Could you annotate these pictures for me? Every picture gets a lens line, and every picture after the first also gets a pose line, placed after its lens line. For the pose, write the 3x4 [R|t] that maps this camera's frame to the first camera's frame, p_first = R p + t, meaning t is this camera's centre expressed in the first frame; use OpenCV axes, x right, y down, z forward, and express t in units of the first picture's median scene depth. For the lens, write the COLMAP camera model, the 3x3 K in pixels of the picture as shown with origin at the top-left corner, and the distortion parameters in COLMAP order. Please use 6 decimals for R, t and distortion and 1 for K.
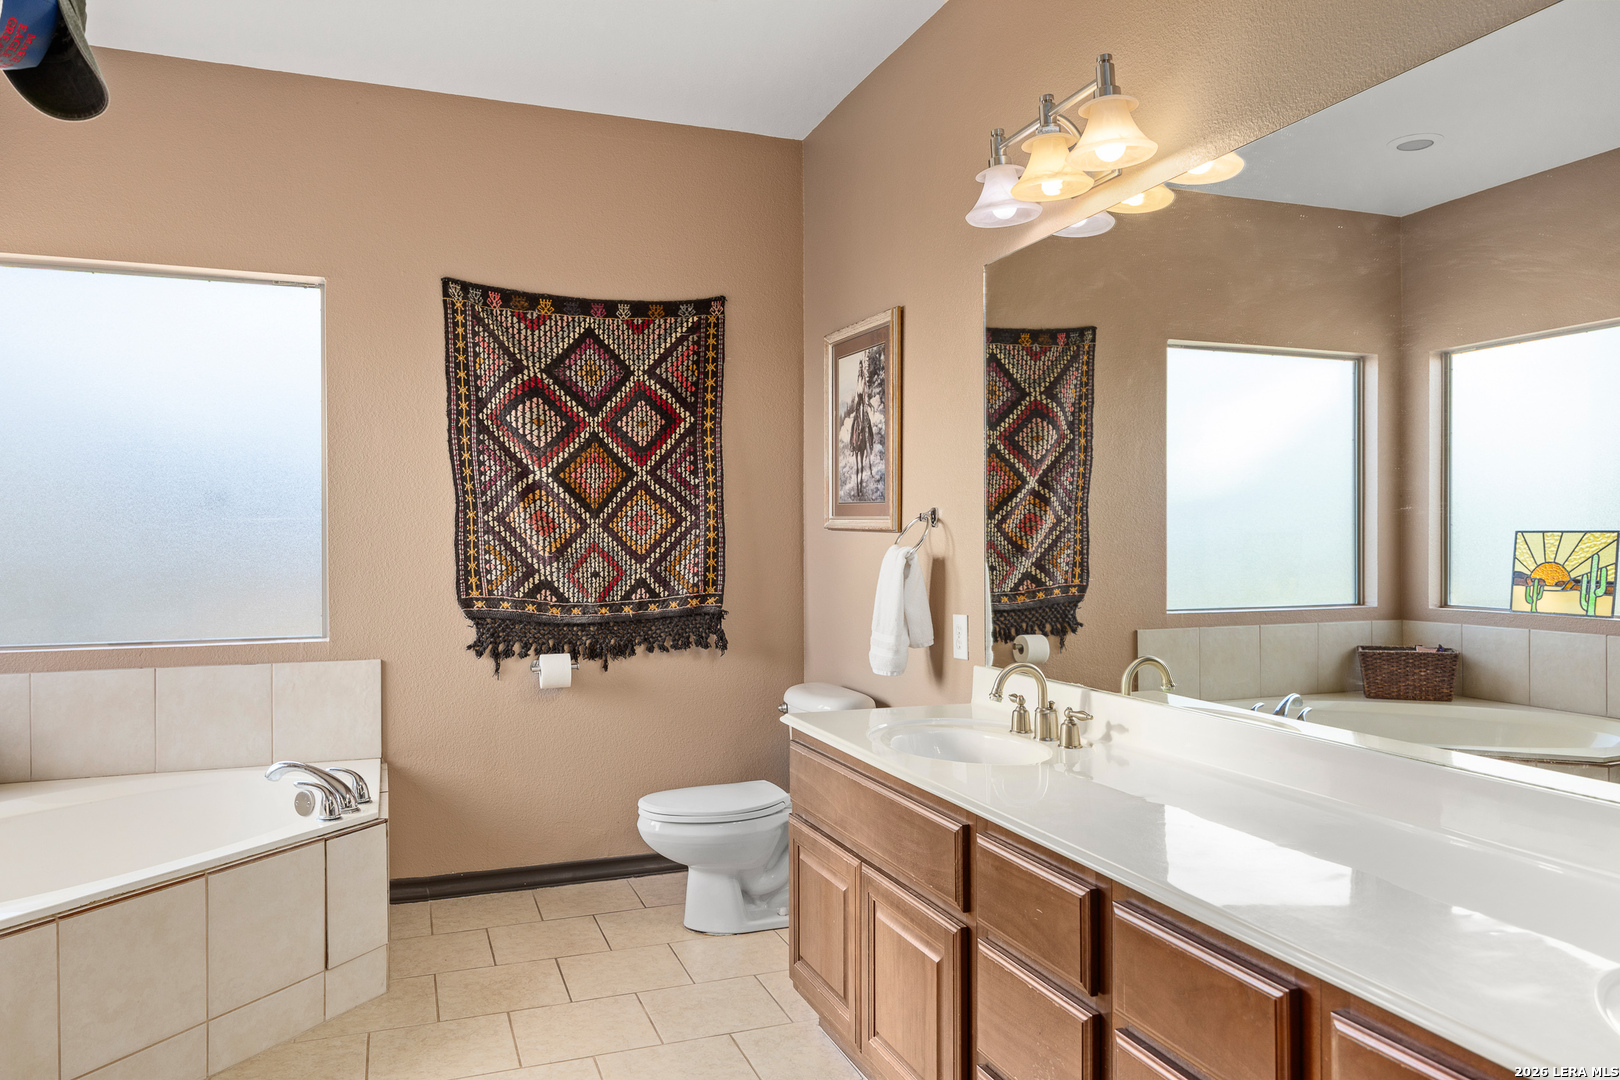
lens RADIAL K [[1140.0, 0, 810.0], [0, 1140.0, 540.0], [0, 0, 1]] dist [0.076538, 0.000173]
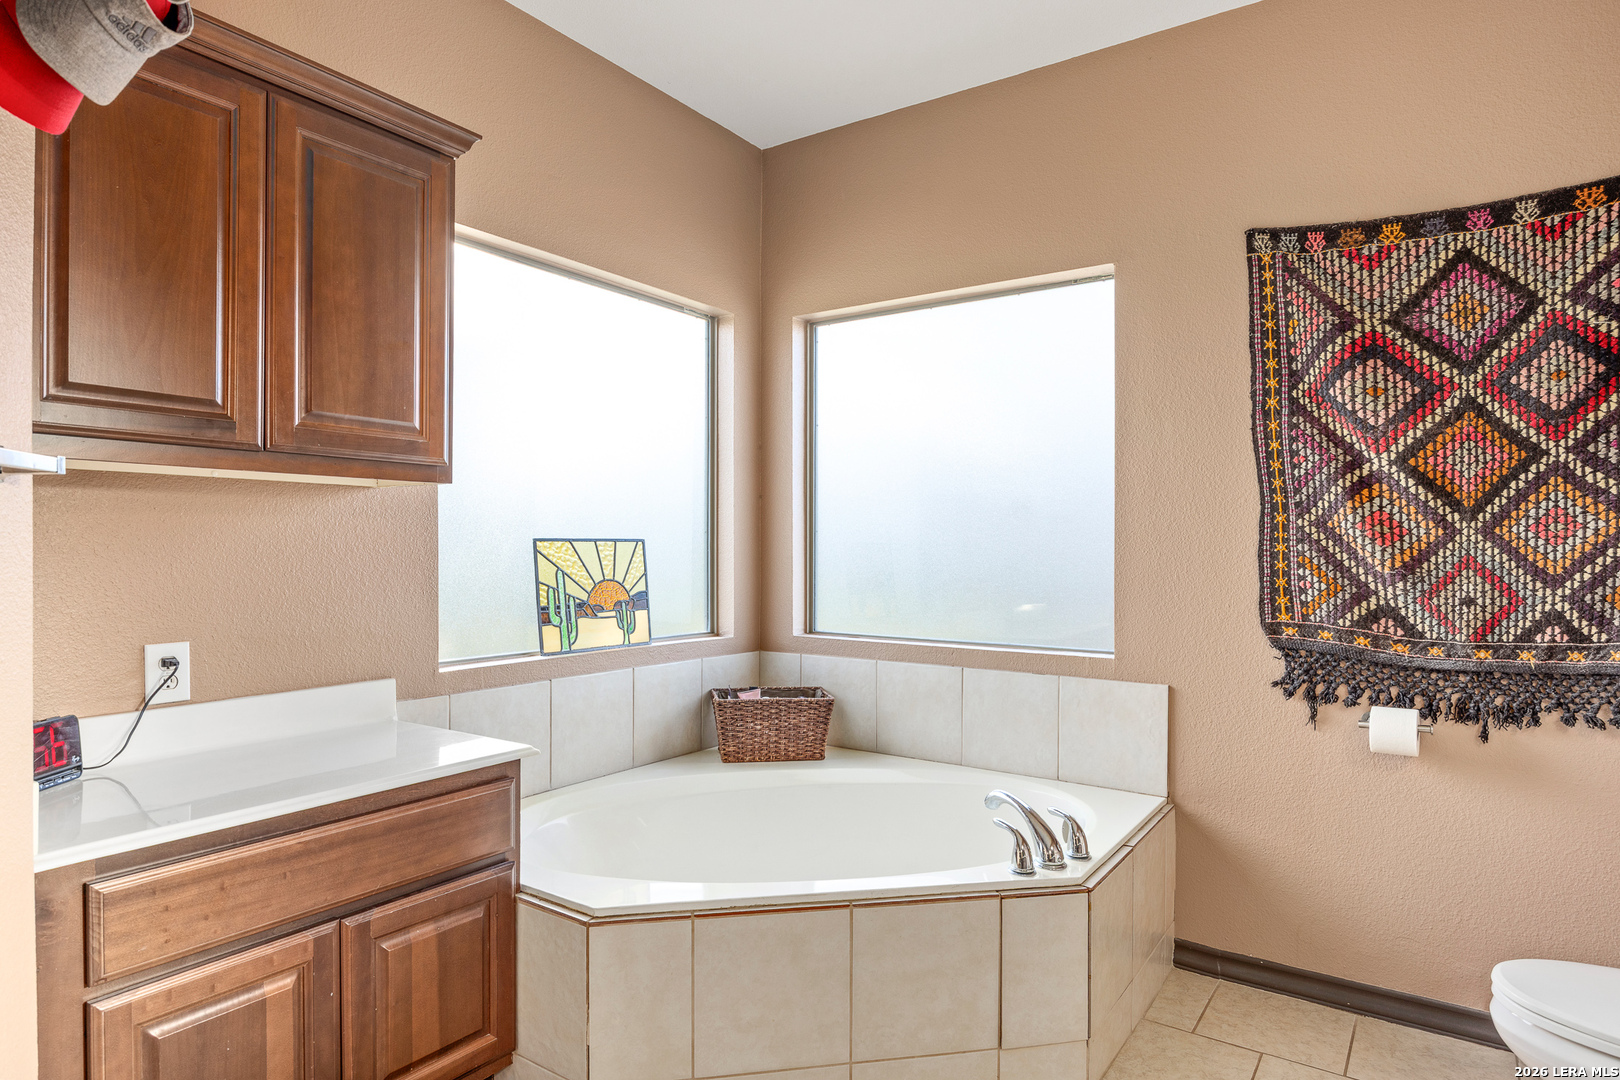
lens RADIAL K [[919.3, 0, 814.7], [0, 919.3, 555.4], [0, 0, 1]] dist [0.002152, -0.000516]
pose [[0.580485, 0.014069, -0.814149, 0.037904], [-0.009030, 0.999900, 0.010840, -0.000430], [0.814221, 0.001059, 0.580555, 0.358686]]
